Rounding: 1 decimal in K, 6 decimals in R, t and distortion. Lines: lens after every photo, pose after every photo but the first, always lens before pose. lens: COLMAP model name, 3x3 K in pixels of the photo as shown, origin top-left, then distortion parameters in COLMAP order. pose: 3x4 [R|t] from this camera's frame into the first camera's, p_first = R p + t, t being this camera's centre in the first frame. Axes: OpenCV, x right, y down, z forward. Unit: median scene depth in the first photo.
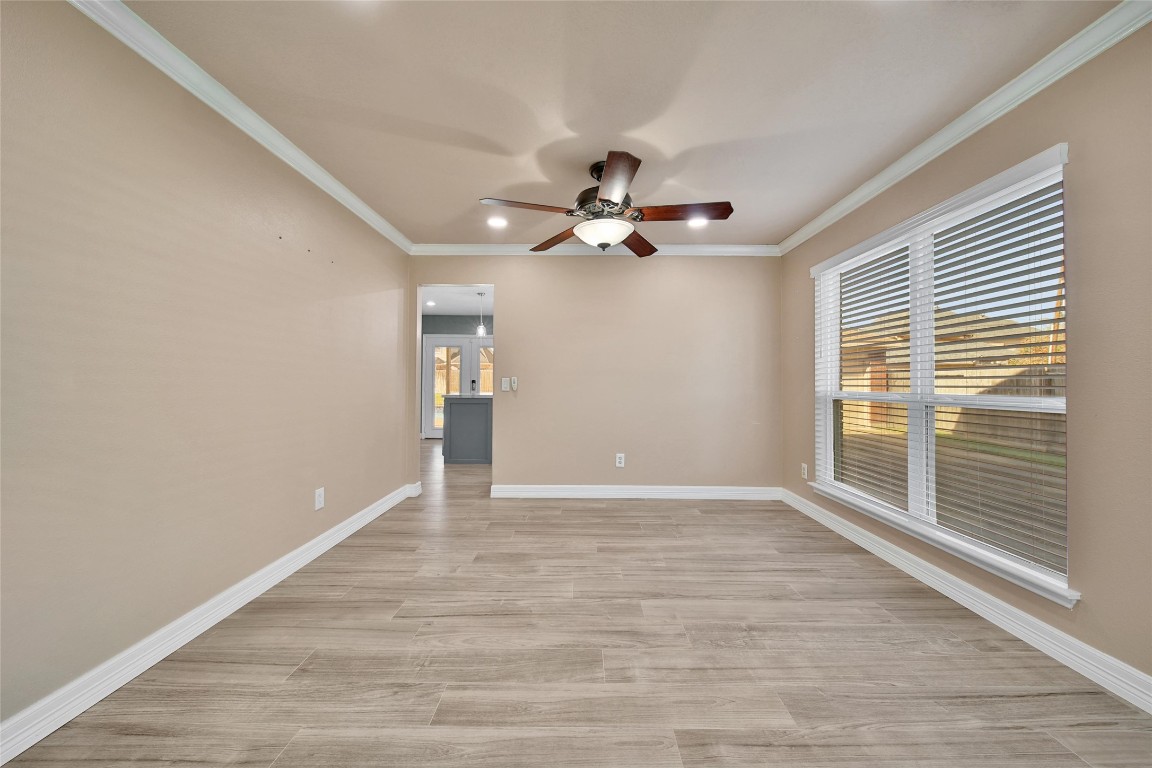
lens RADIAL K [[423.2, 0, 579.0], [0, 423.2, 378.8], [0, 0, 1]] dist [-0.000490, -0.000089]
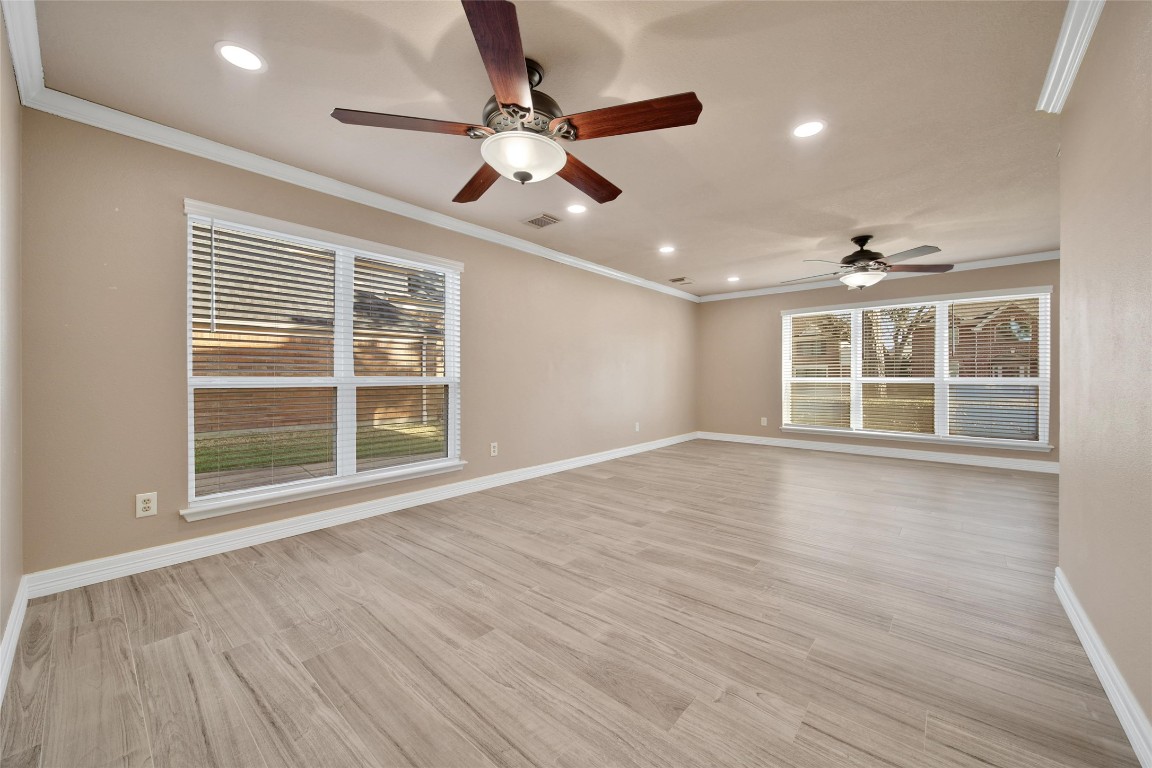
lens RADIAL K [[423.2, 0, 579.0], [0, 423.2, 378.8], [0, 0, 1]] dist [-0.000490, -0.000089]
pose [[-0.759192, -0.005922, 0.650840, -0.570629], [-0.008596, 0.999963, -0.000929, 0.054852], [-0.650810, -0.006300, -0.759215, 1.757540]]
